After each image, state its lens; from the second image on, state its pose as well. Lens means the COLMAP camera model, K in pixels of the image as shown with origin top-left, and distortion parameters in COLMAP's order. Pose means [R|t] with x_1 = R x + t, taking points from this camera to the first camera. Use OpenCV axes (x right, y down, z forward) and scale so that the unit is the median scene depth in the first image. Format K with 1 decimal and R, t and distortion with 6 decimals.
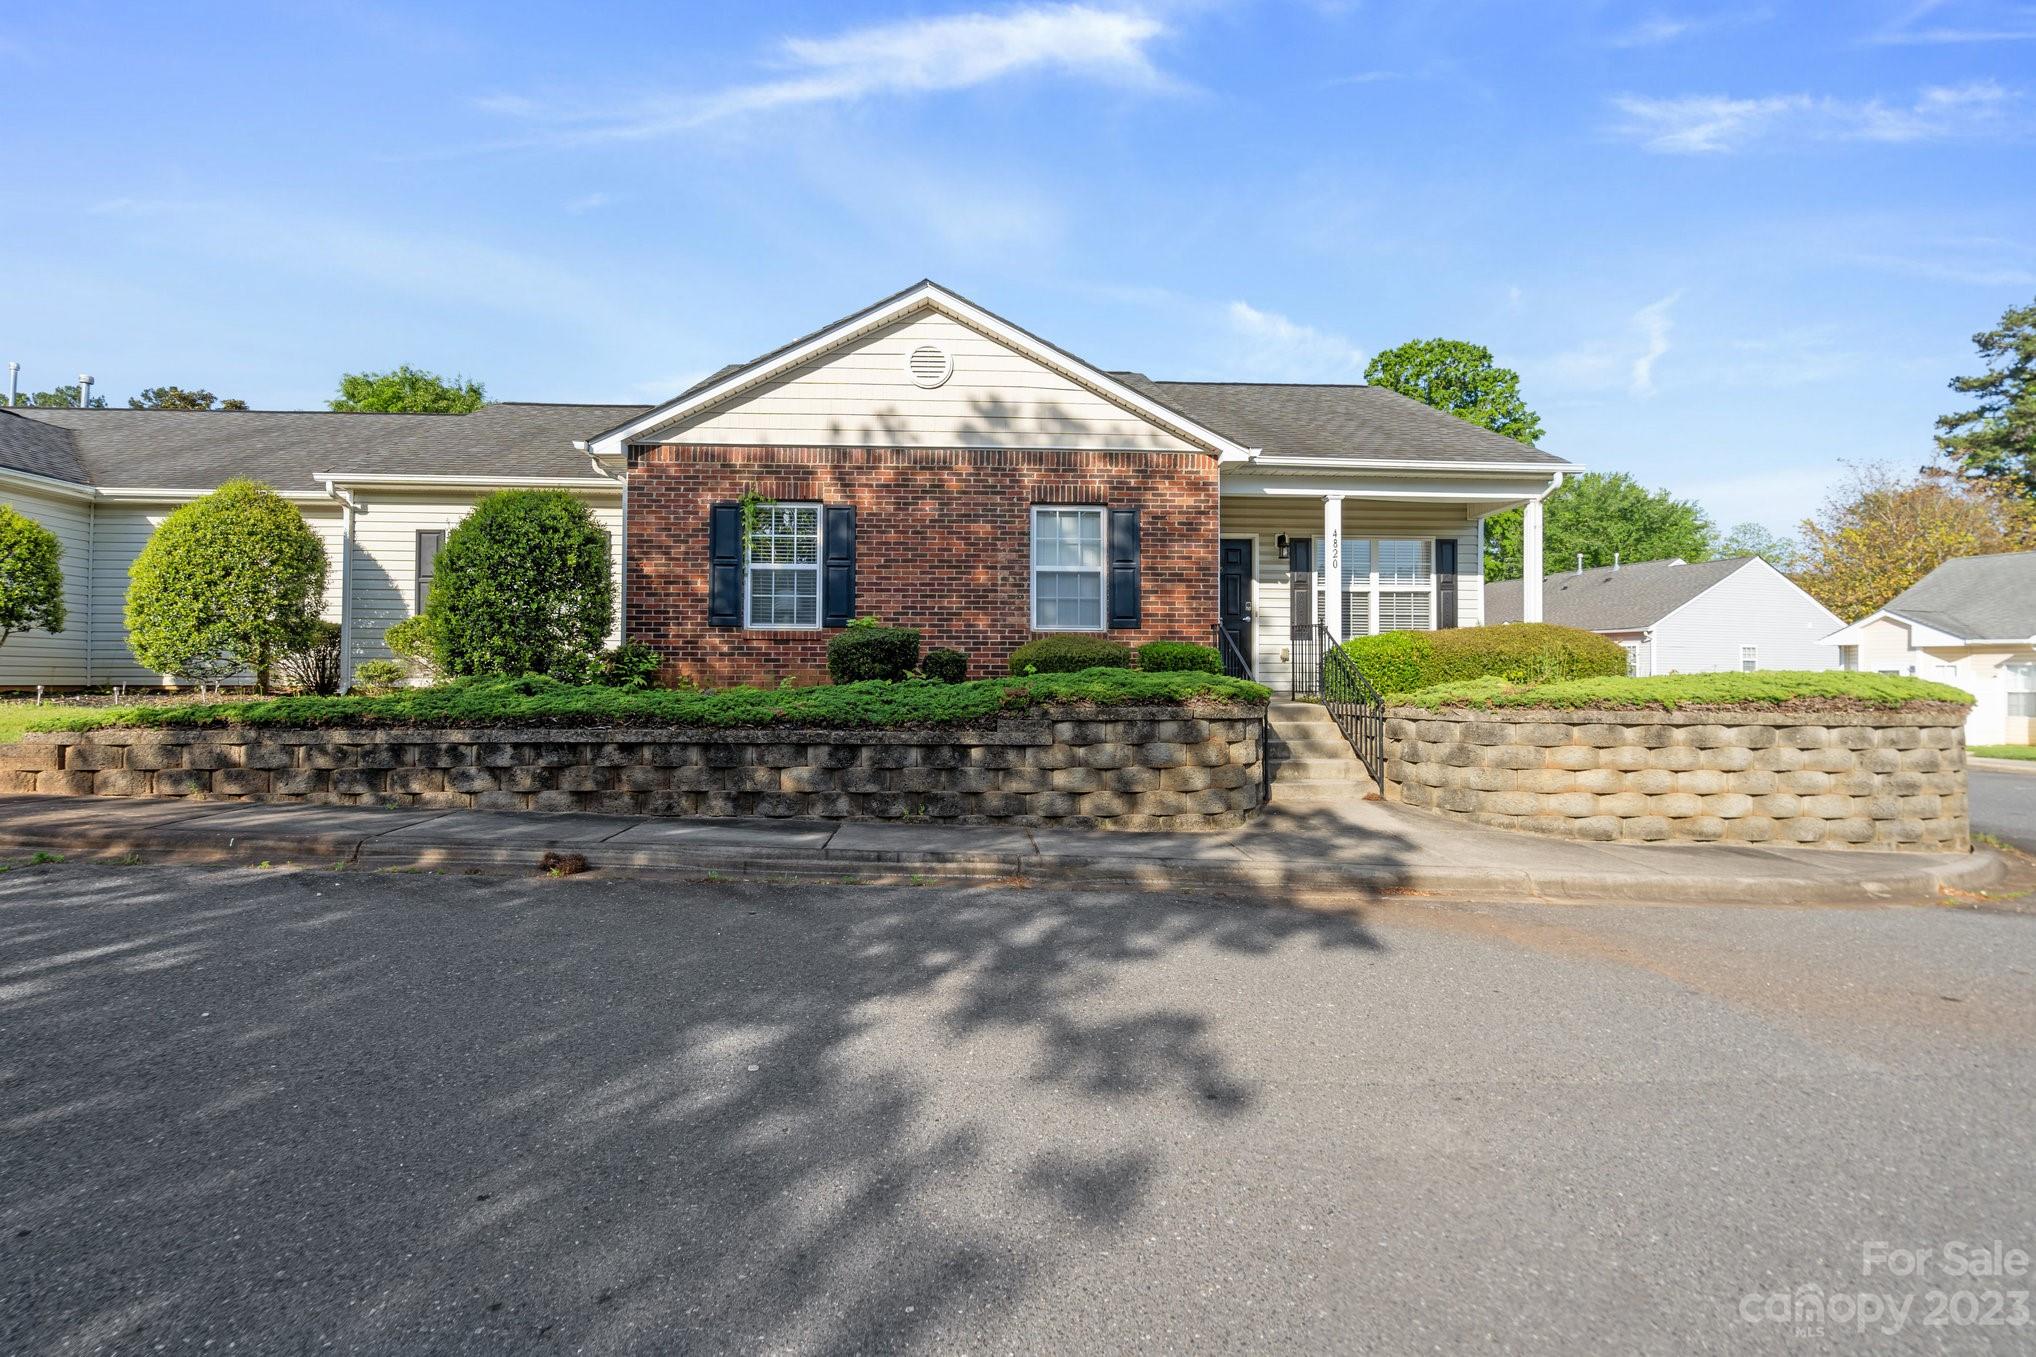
lens RADIAL K [[924.0, 0, 1018.0], [0, 924.0, 678.5], [0, 0, 1]] dist [-0.029820, 0.000160]
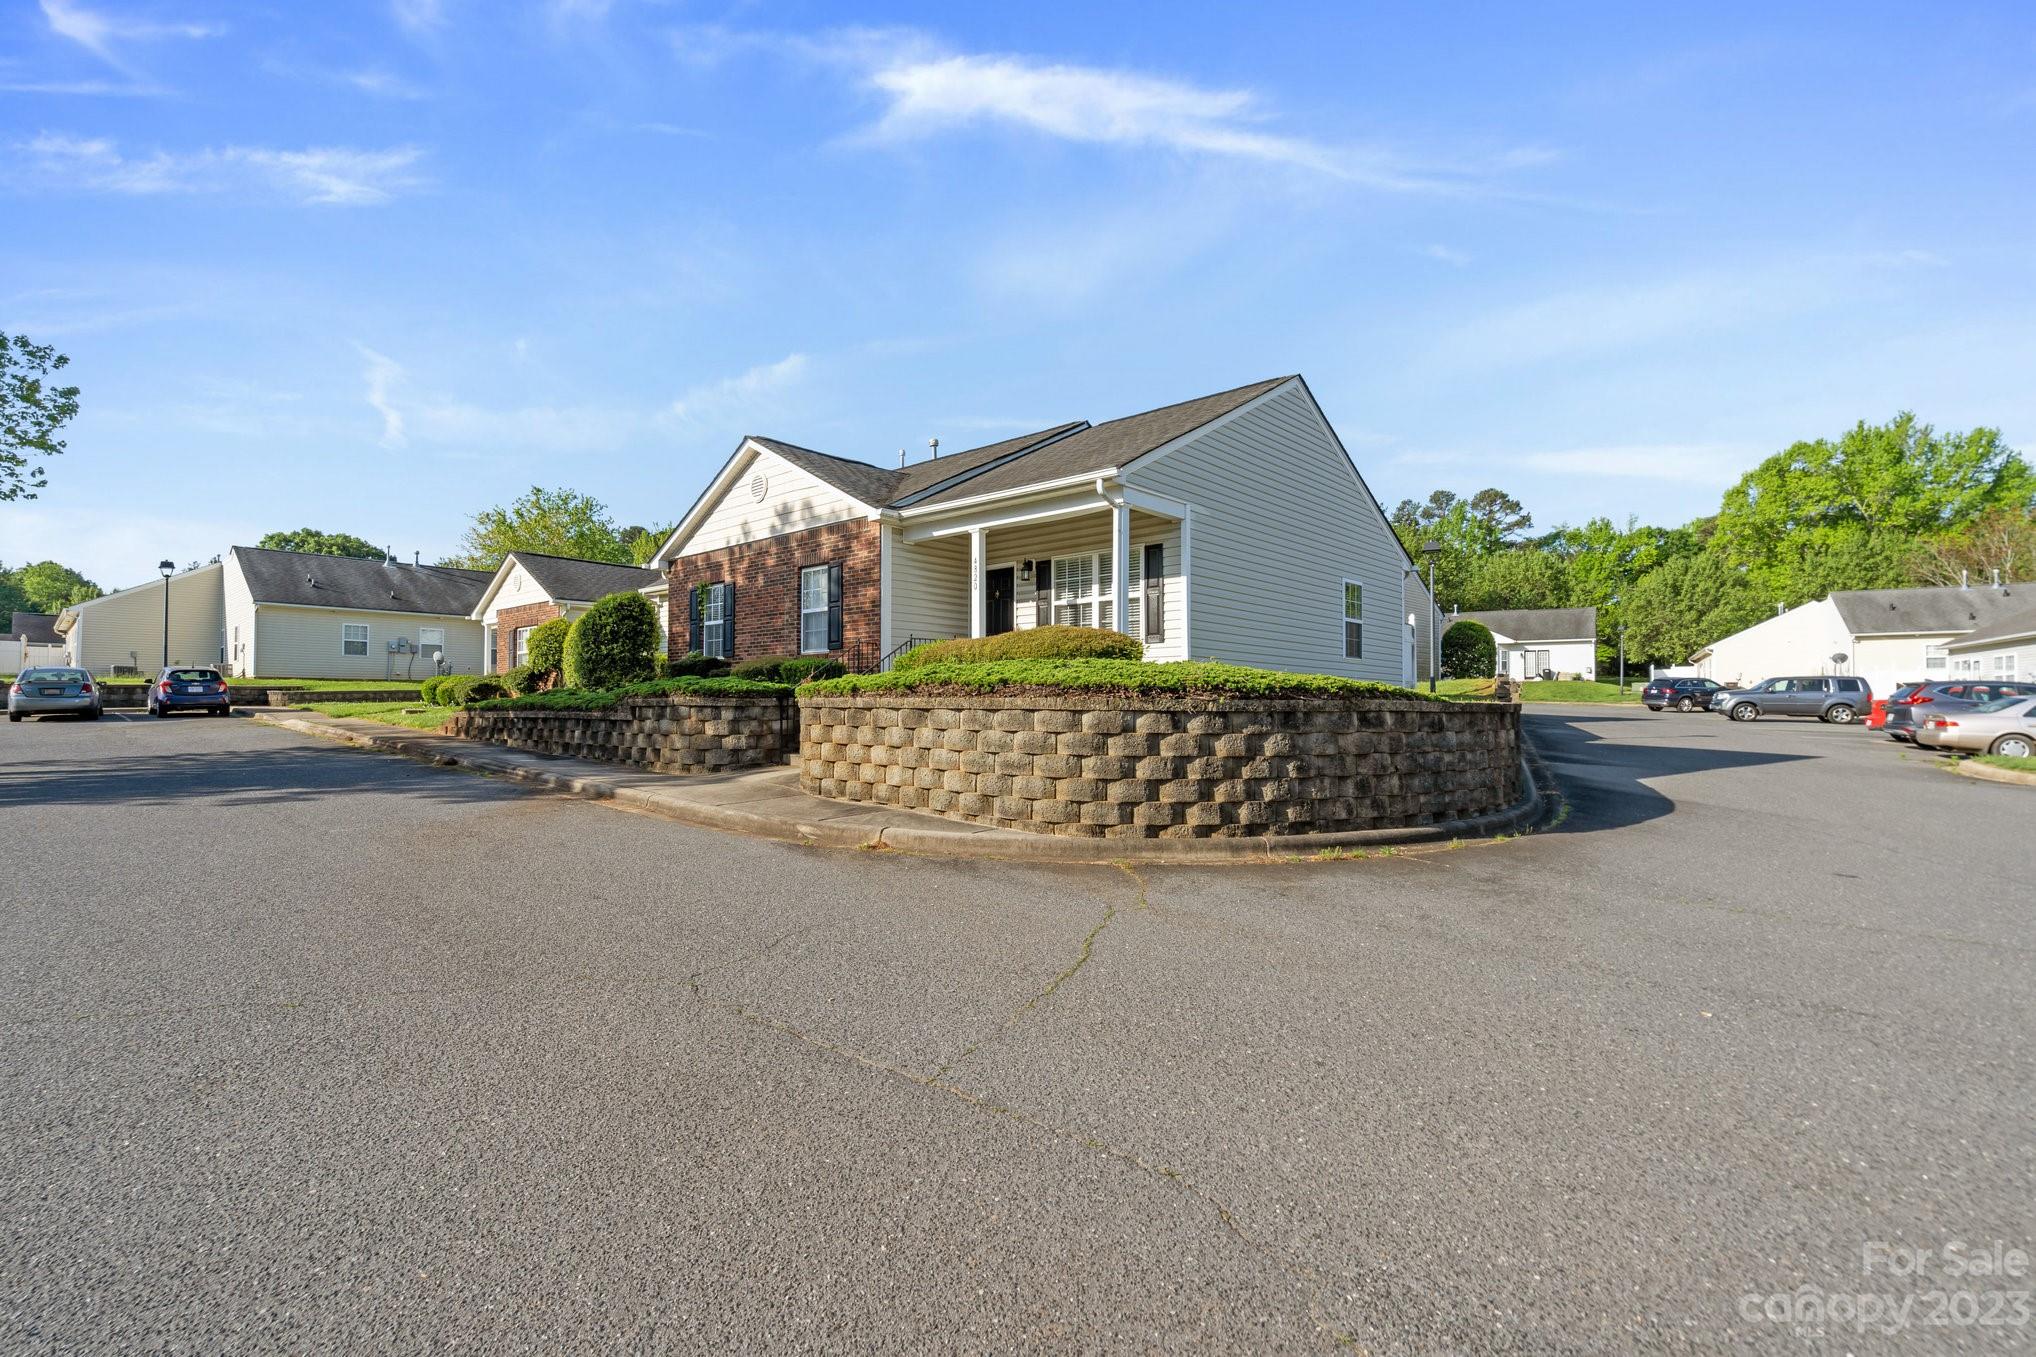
lens RADIAL K [[924.0, 0, 1018.0], [0, 924.0, 678.5], [0, 0, 1]] dist [-0.029820, 0.000160]
pose [[0.708105, -0.028366, -0.705537, 1.305070], [0.002732, 0.999295, -0.037435, 0.043559], [0.706102, 0.024580, 0.707684, 0.201497]]
